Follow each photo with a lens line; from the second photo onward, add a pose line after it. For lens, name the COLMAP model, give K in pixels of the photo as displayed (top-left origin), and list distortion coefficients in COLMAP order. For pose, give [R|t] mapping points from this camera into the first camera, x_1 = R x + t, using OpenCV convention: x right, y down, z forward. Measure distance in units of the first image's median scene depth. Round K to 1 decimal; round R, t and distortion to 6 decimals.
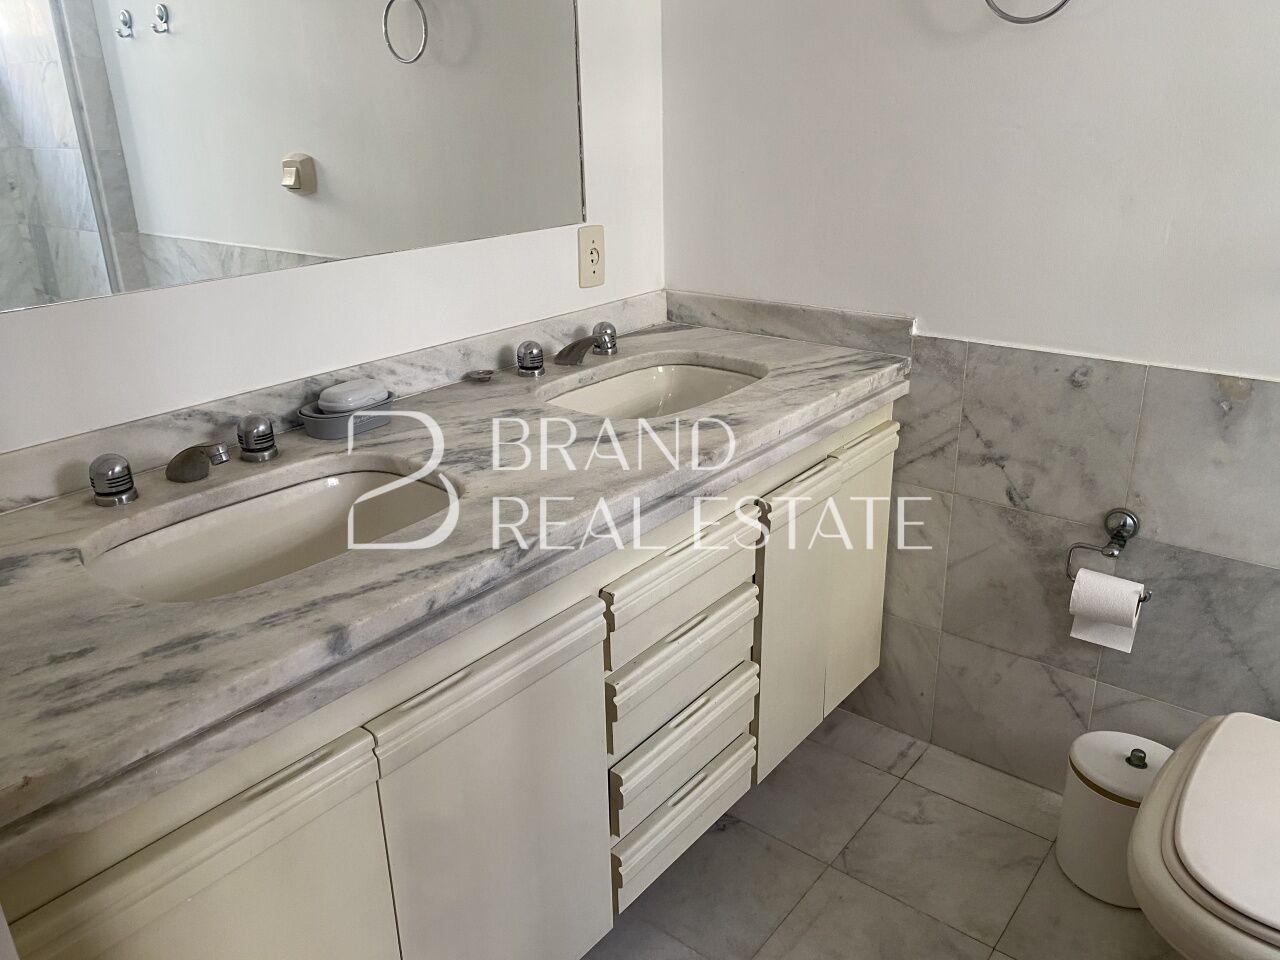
lens RADIAL K [[967.9, 0, 634.3], [0, 967.9, 479.2], [0, 0, 1]] dist [0.044588, -0.066243]
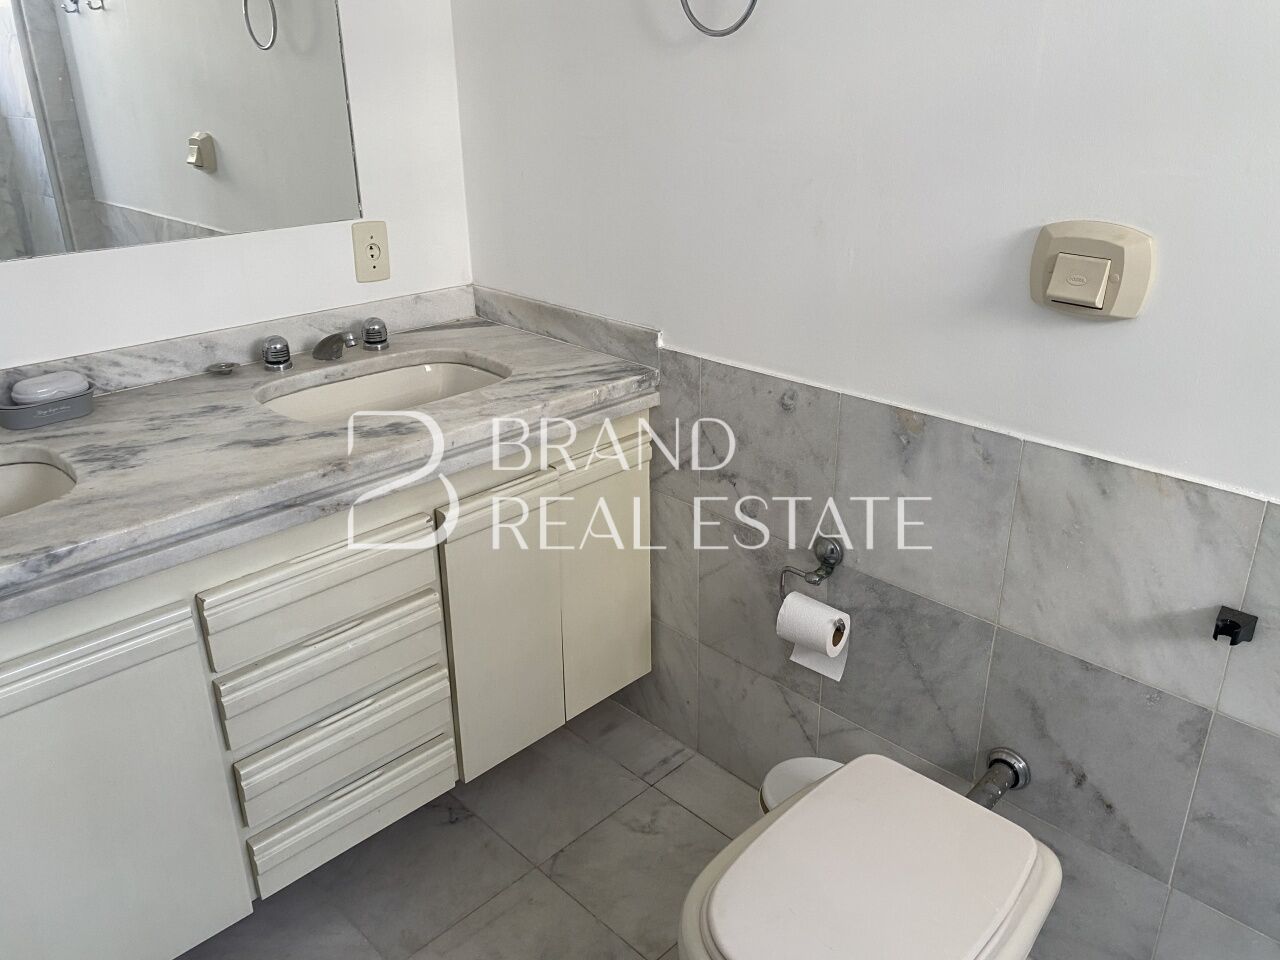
lens RADIAL K [[967.9, 0, 645.1], [0, 967.9, 471.8], [0, 0, 1]] dist [0.044588, -0.066243]
pose [[0.995177, 0.053821, -0.082017, 0.369704], [-0.051537, 0.998229, 0.029715, -0.050563], [0.083471, -0.025344, 0.996188, 0.008457]]
